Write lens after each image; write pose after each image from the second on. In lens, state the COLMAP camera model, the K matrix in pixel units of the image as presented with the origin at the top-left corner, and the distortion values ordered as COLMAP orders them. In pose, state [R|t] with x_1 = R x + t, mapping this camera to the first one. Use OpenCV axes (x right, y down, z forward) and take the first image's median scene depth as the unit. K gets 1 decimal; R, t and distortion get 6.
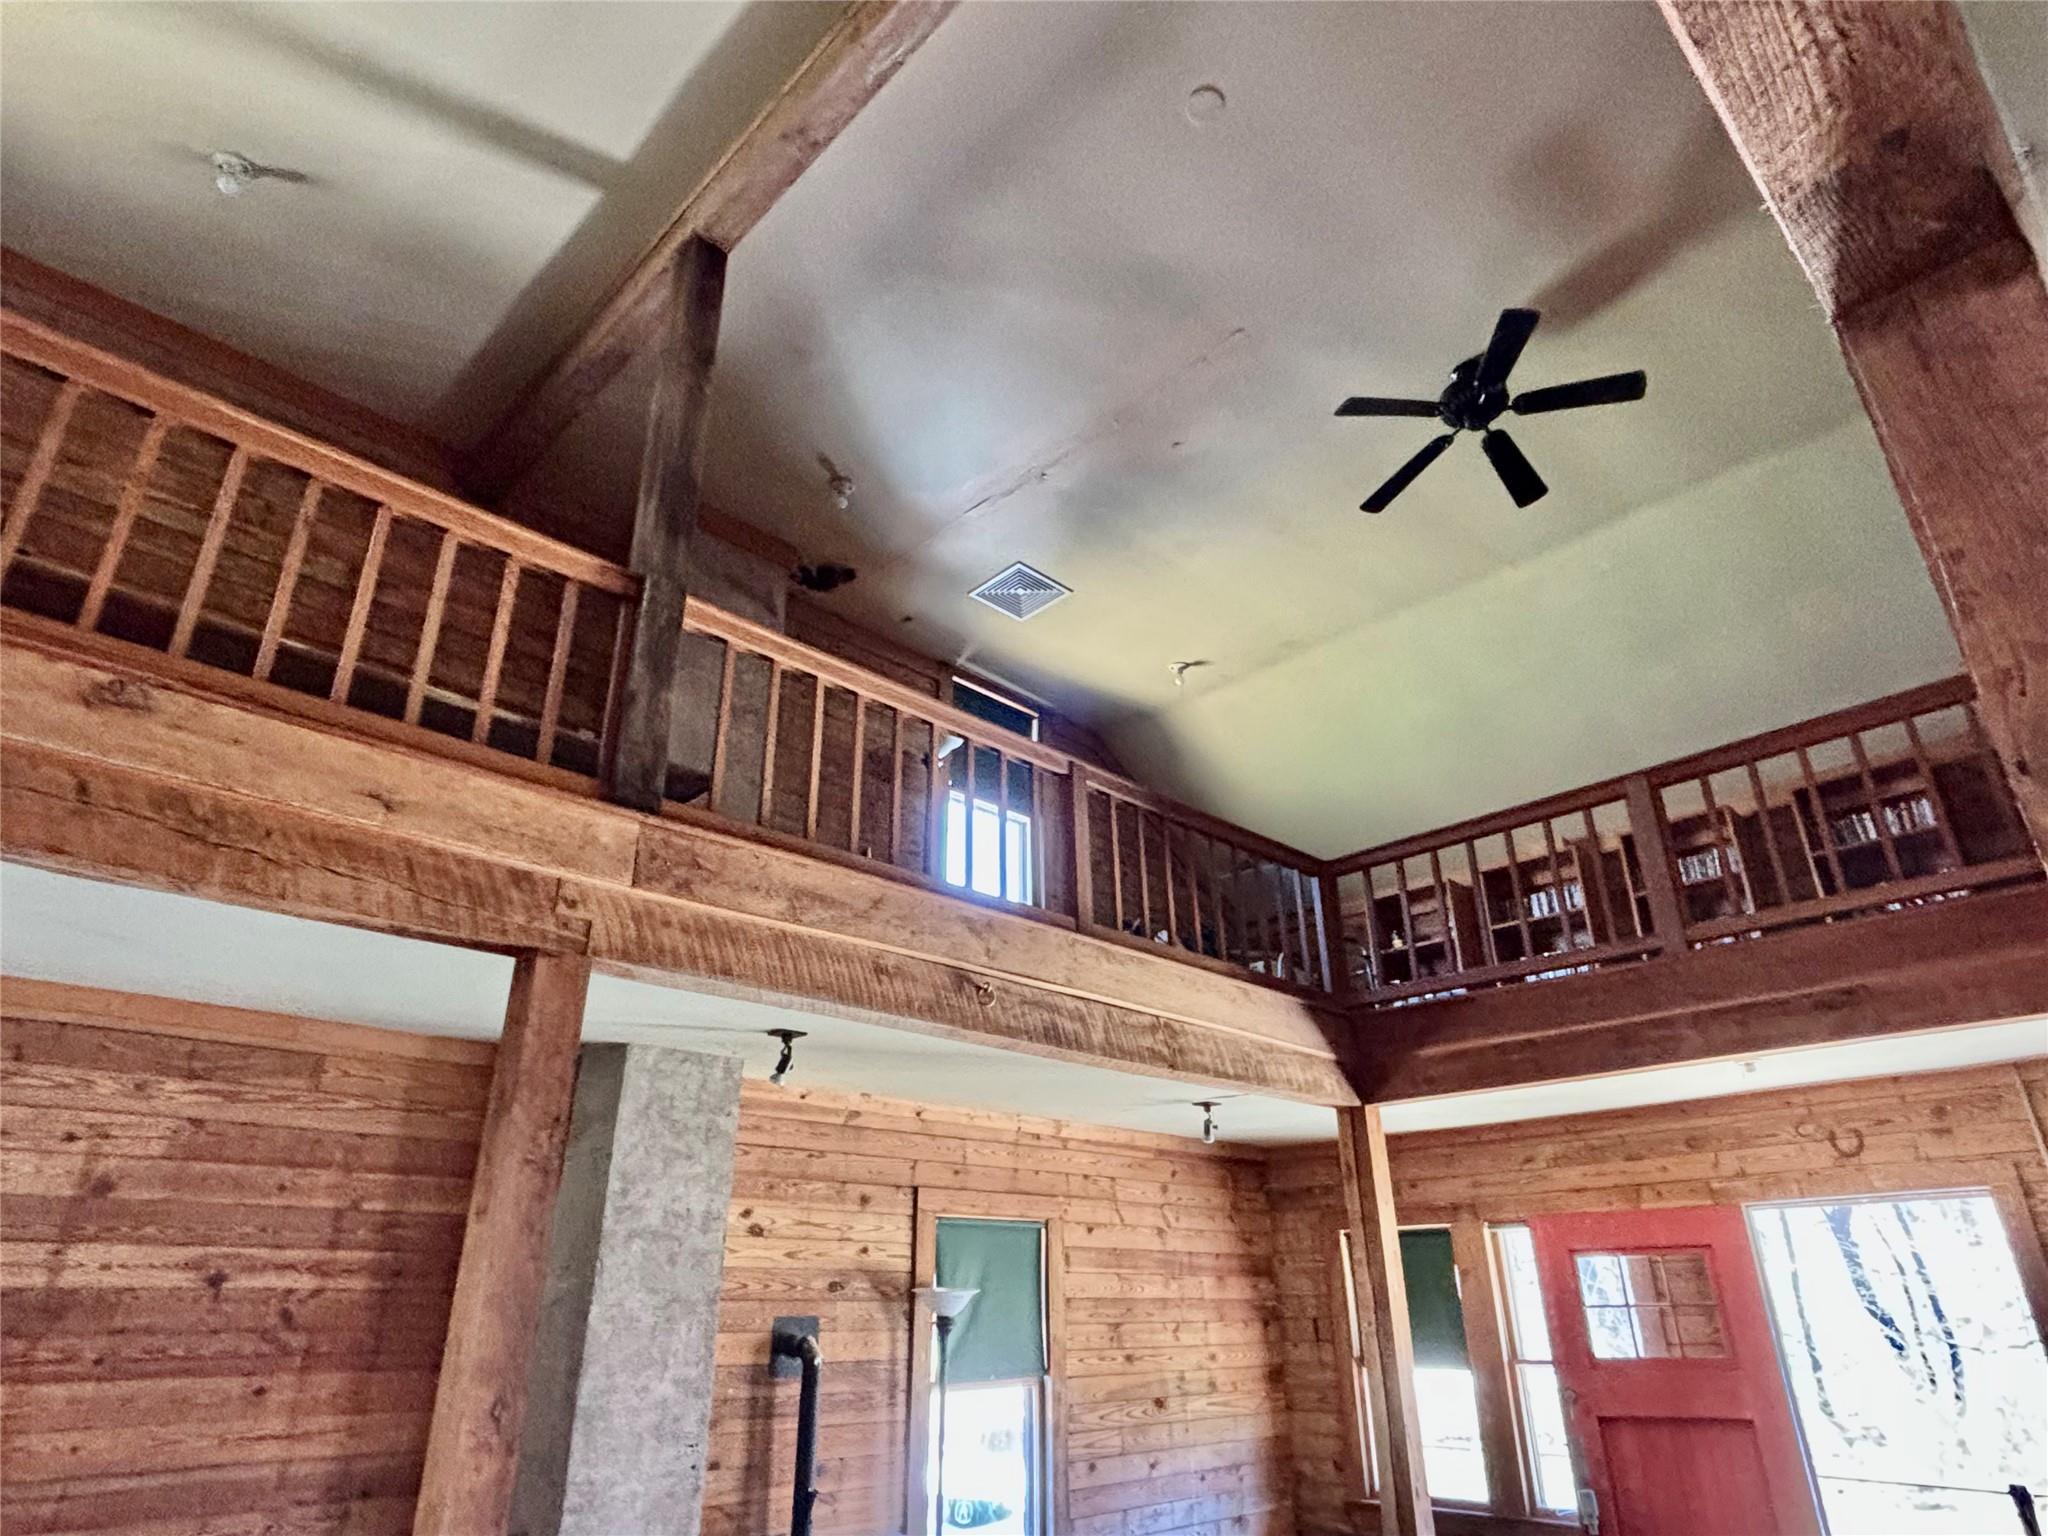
lens RADIAL K [[1191.7, 0, 1017.7], [0, 1191.7, 765.7], [0, 0, 1]] dist [-0.010546, 0.005508]
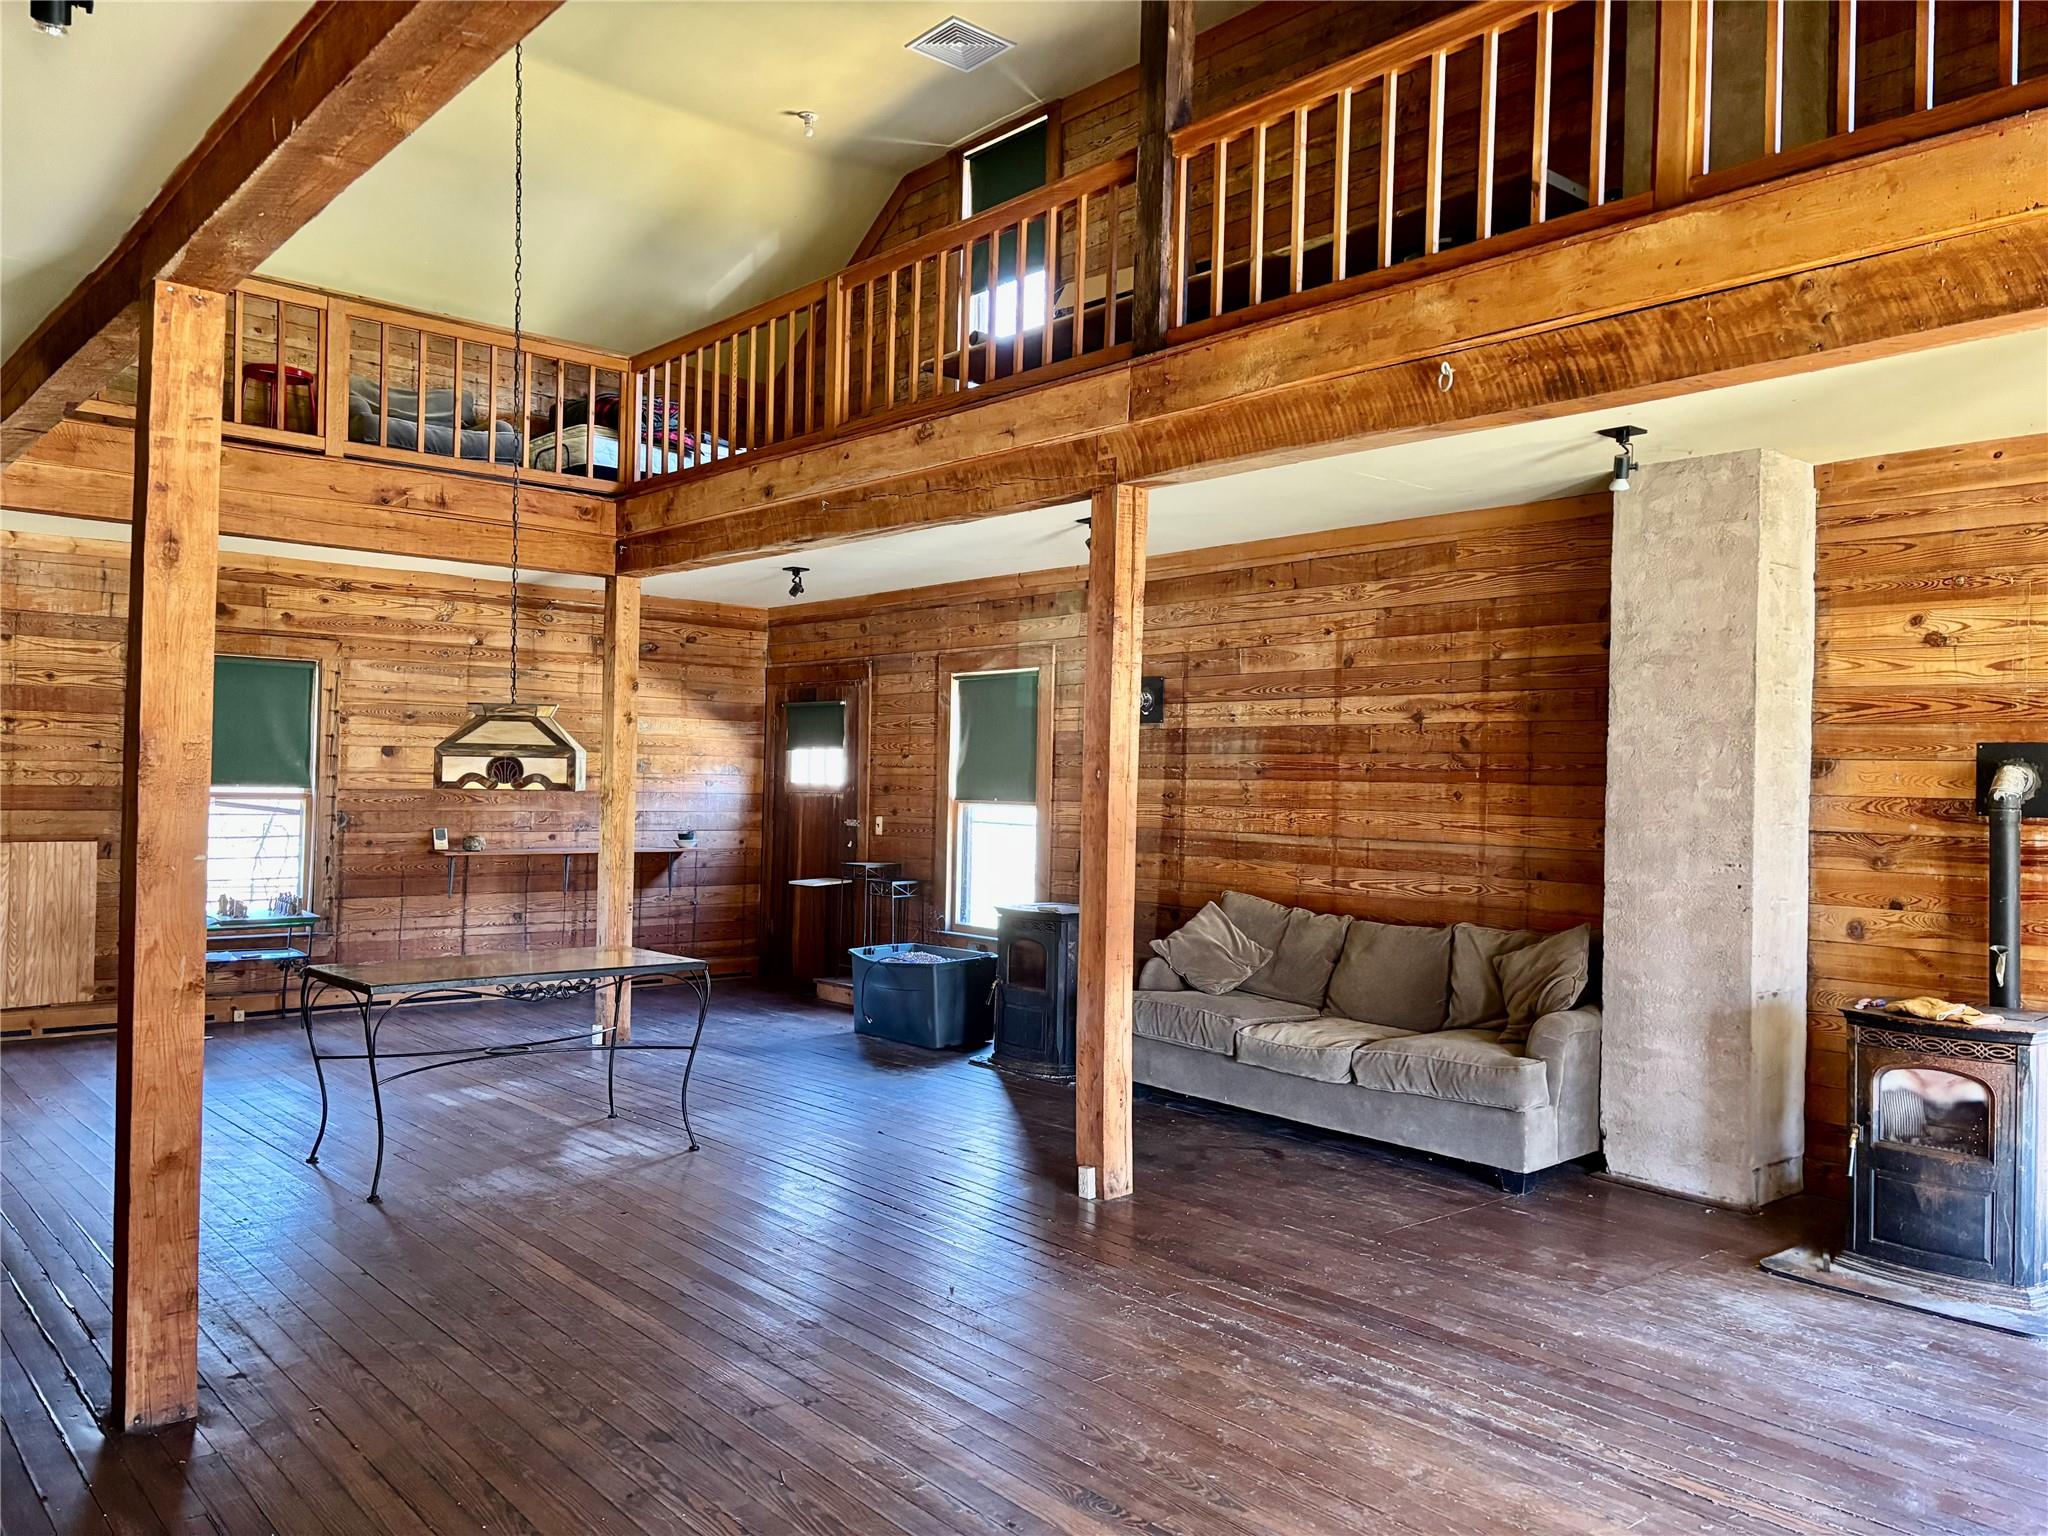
lens RADIAL K [[1536.6, 0, 1037.4], [0, 1536.6, 766.5], [0, 0, 1]] dist [0.024770, -0.017018]
pose [[-0.038048, -0.003970, -0.999268, 1.003368], [0.397431, 0.917440, -0.018777, 0.324625], [0.916843, -0.397854, -0.033329, 0.603367]]
